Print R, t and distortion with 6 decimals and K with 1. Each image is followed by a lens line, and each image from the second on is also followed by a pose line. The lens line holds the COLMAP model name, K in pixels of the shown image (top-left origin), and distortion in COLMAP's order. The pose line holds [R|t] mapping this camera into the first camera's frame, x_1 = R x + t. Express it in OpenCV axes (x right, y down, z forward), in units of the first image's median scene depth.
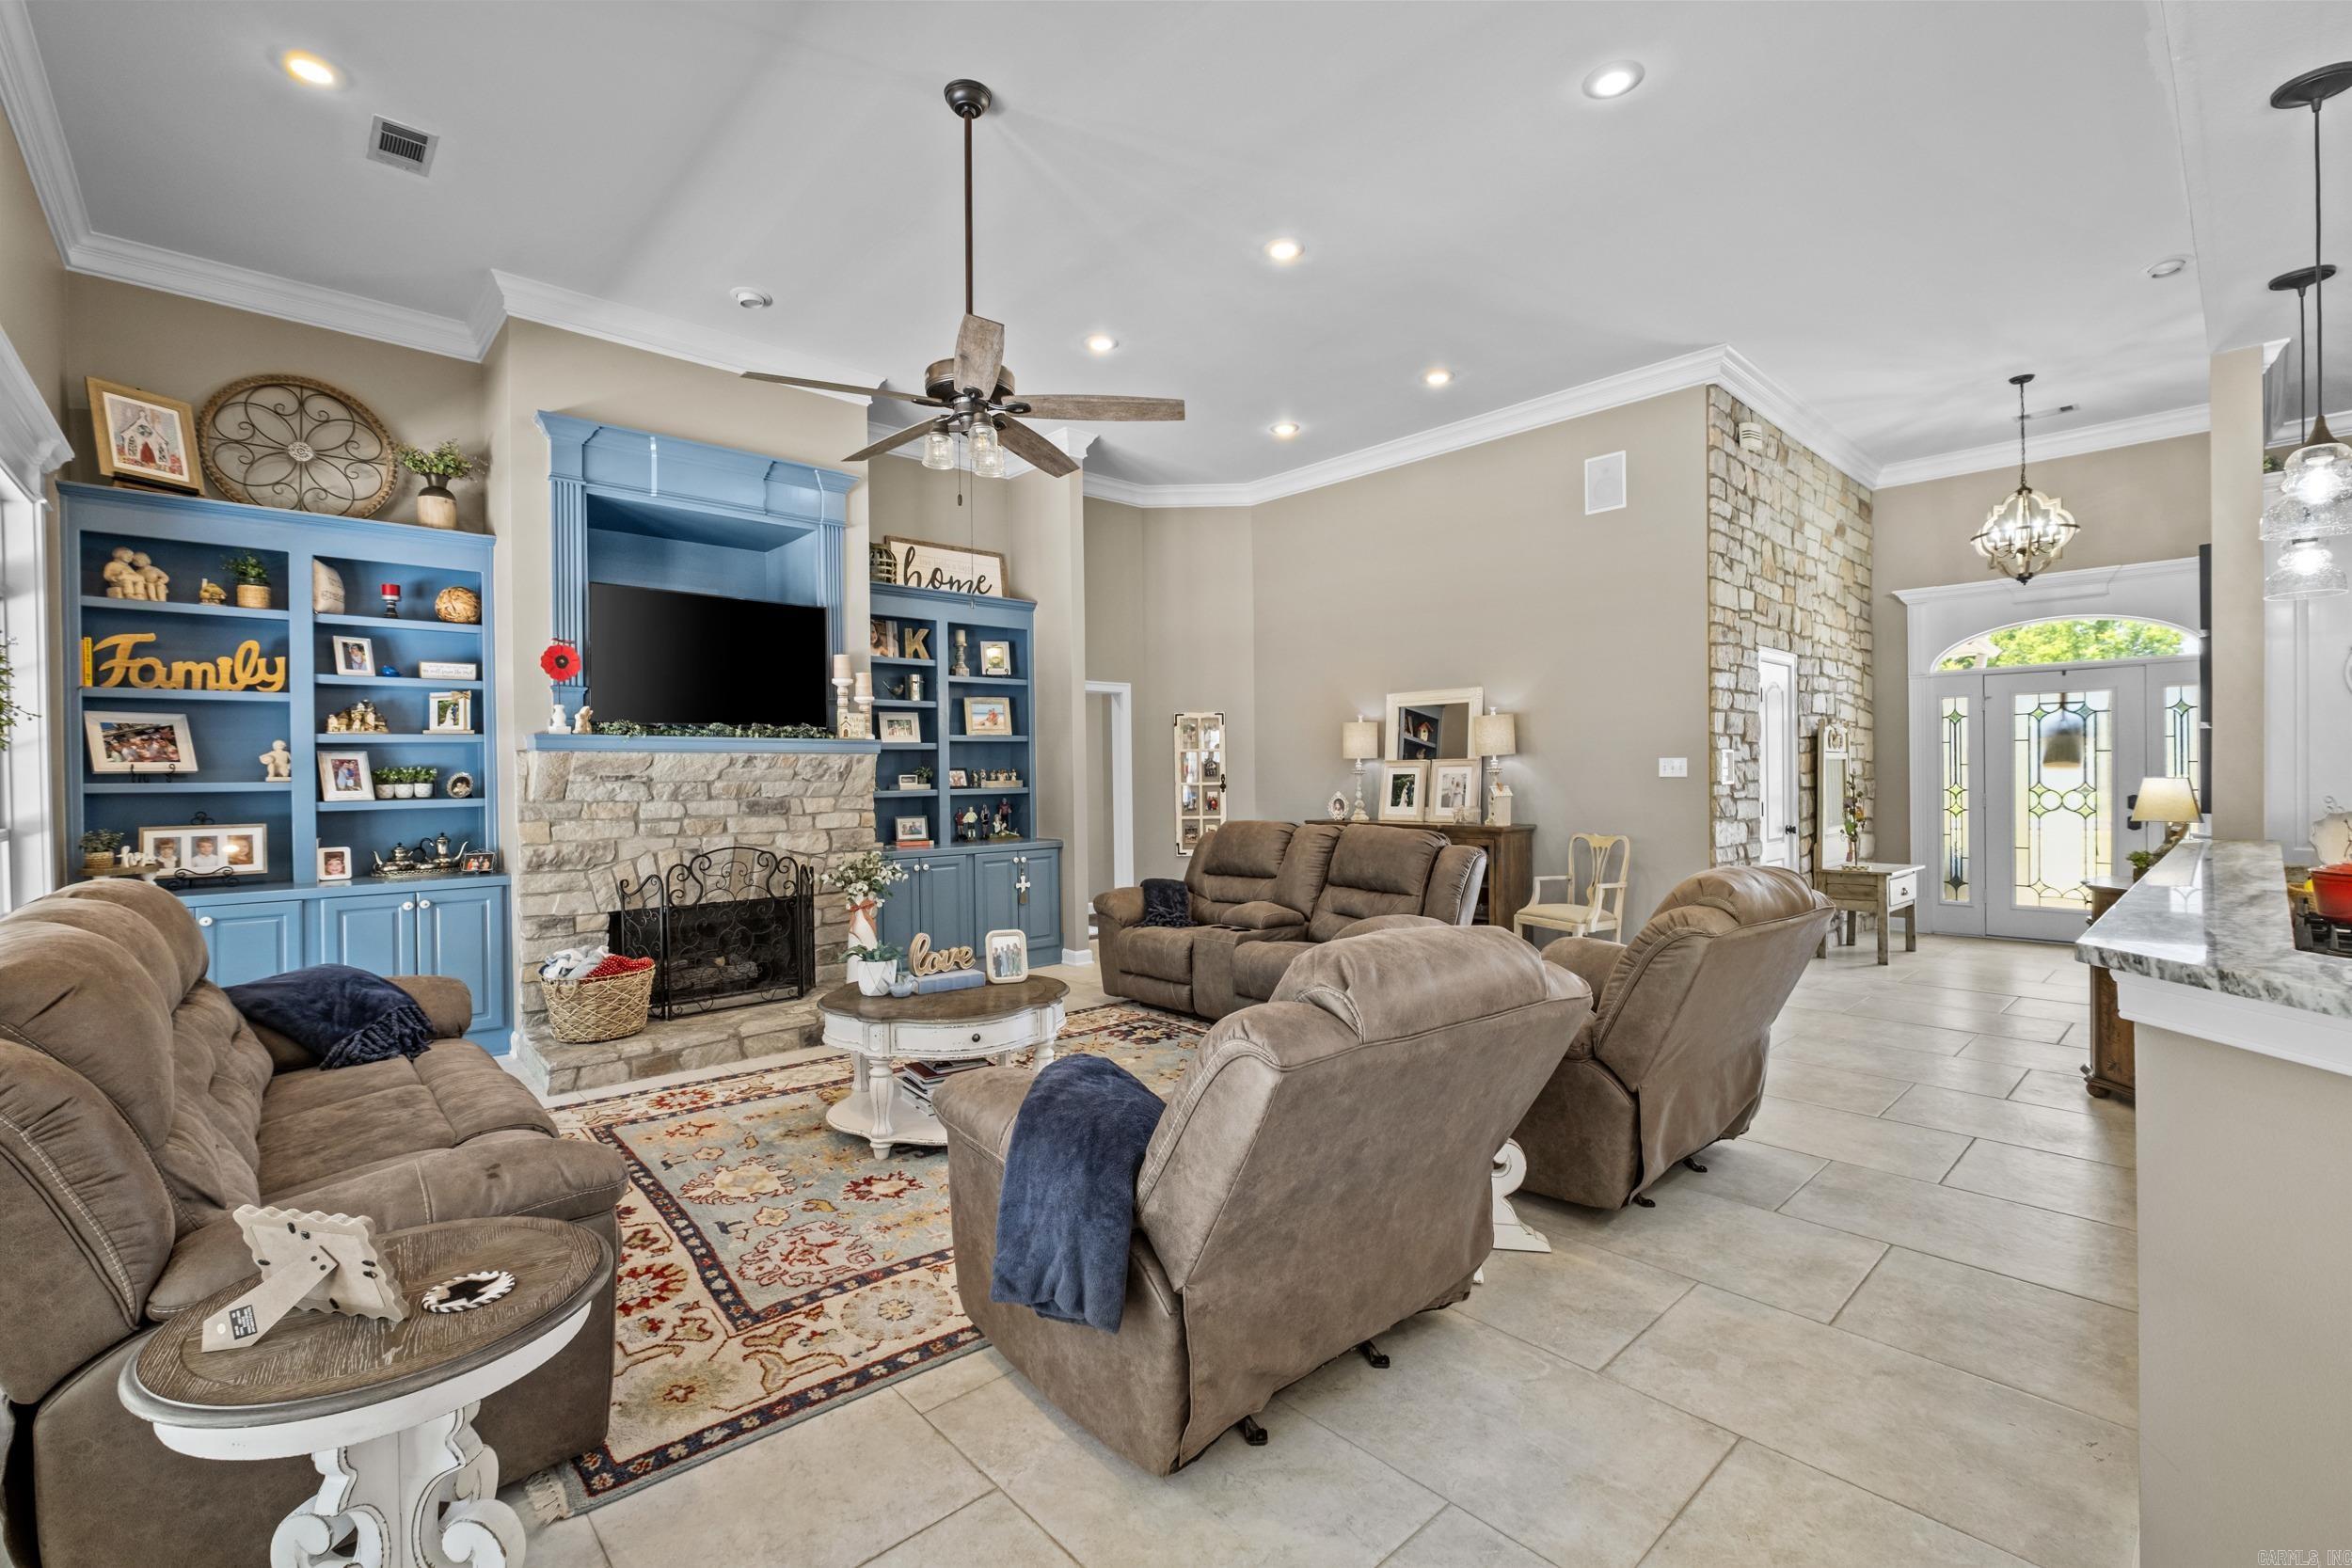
lens RADIAL K [[1018.9, 0, 1148.3], [0, 1018.9, 776.6], [0, 0, 1]] dist [-0.002935, 0.003220]
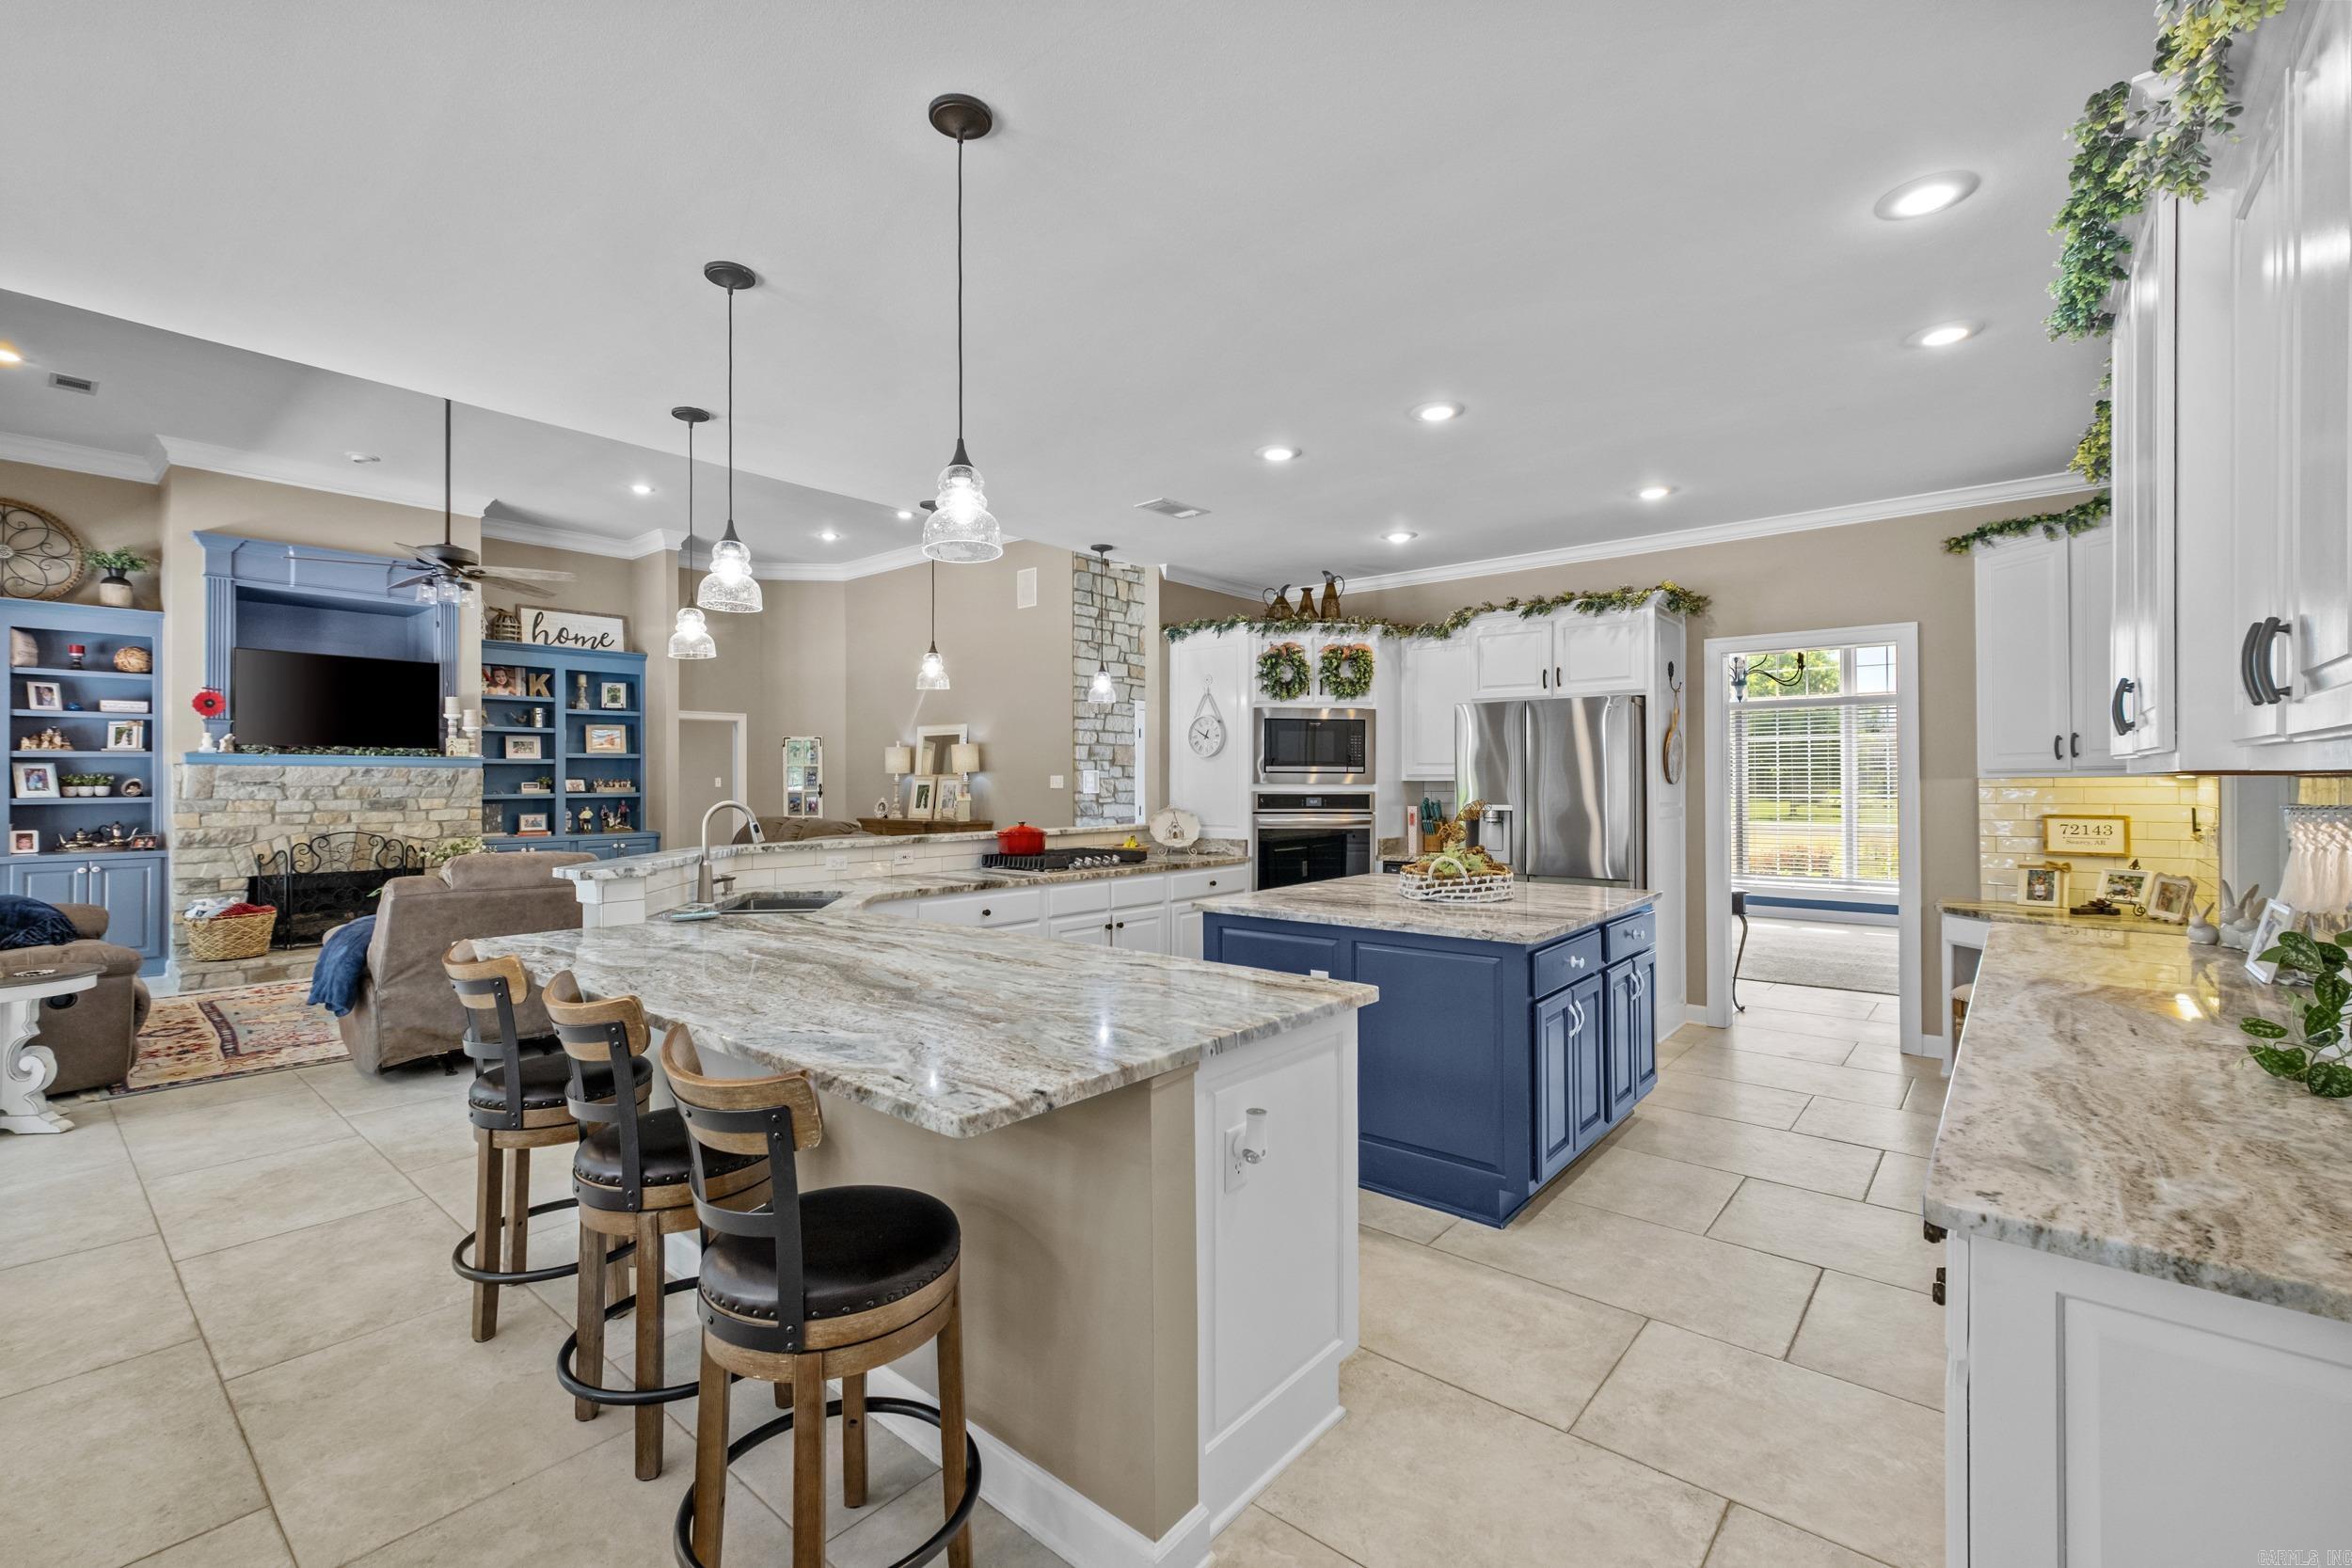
lens RADIAL K [[1018.9, 0, 1166.6], [0, 1018.9, 776.3], [0, 0, 1]] dist [-0.002935, 0.003220]
pose [[0.990402, 0.008701, 0.137944, 0.479866], [-0.007309, 0.999917, -0.010591, -0.002354], [-0.138024, 0.009481, 0.990383, -0.521294]]
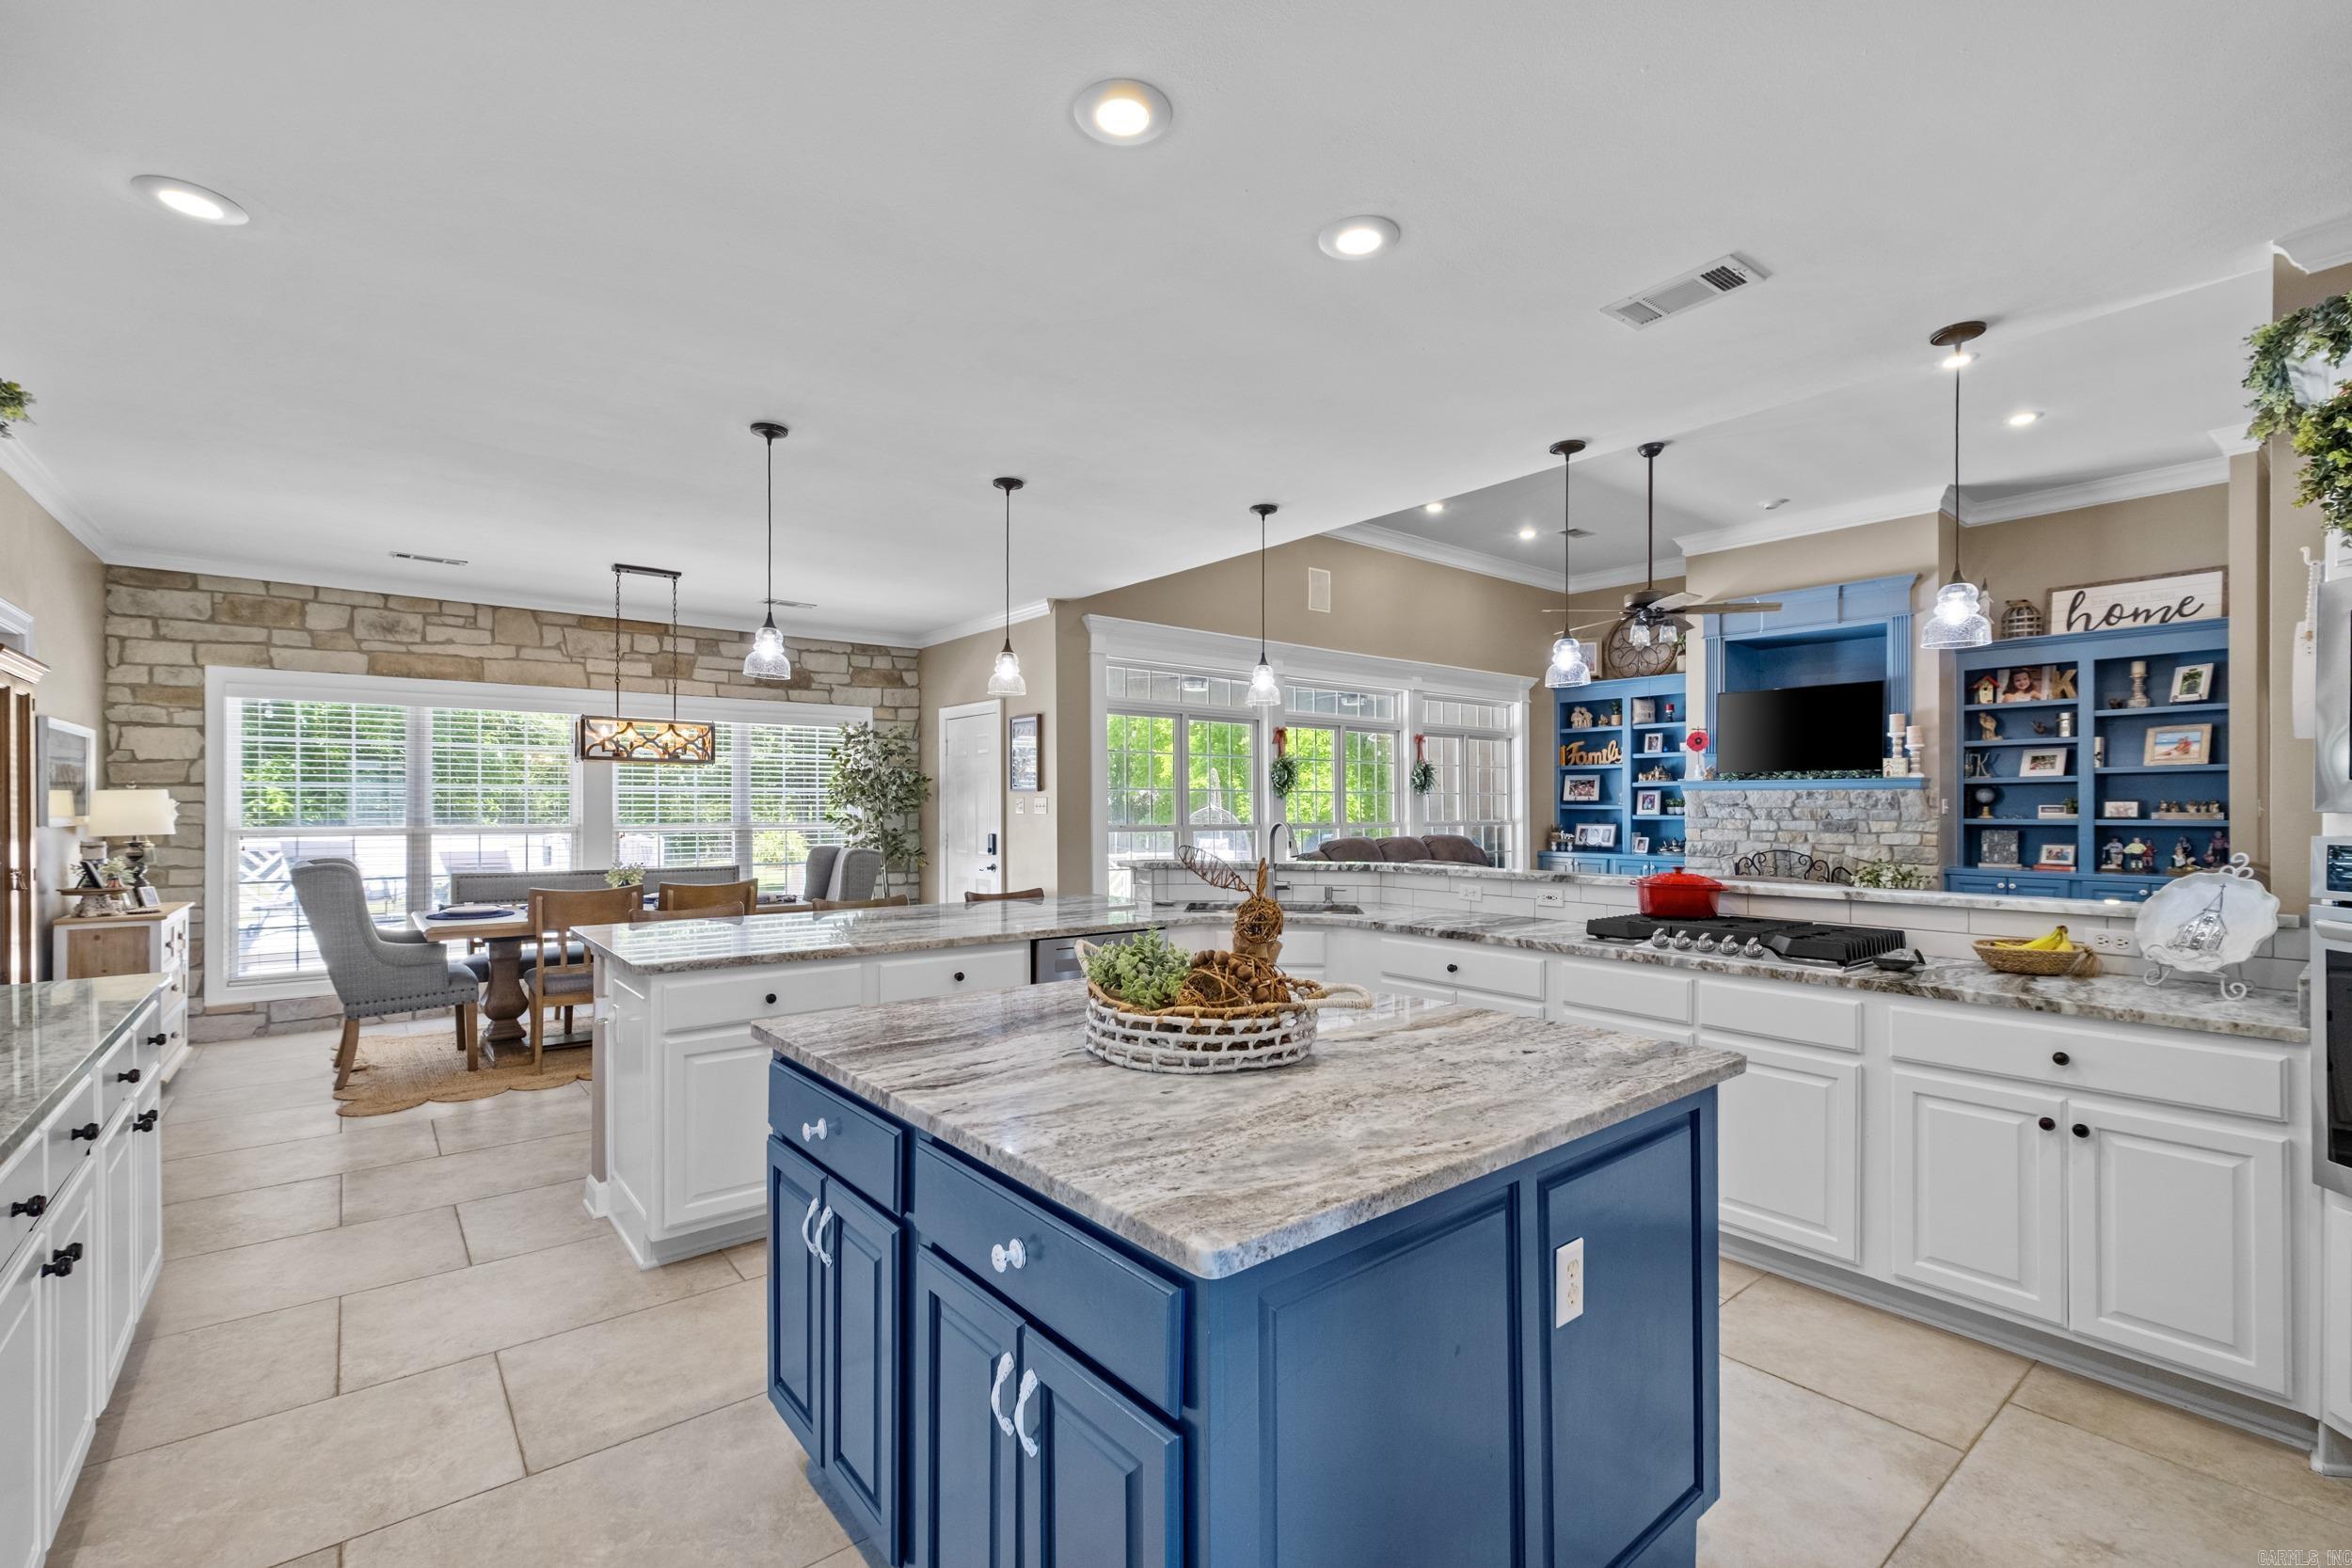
lens RADIAL K [[1018.9, 0, 1166.3], [0, 1018.9, 810.3], [0, 0, 1]] dist [-0.002935, 0.003220]
pose [[-0.049823, 0.014705, -0.998650, 1.062840], [-0.005493, 0.999872, 0.014997, -0.009109], [0.998743, 0.006233, -0.049736, 0.121394]]
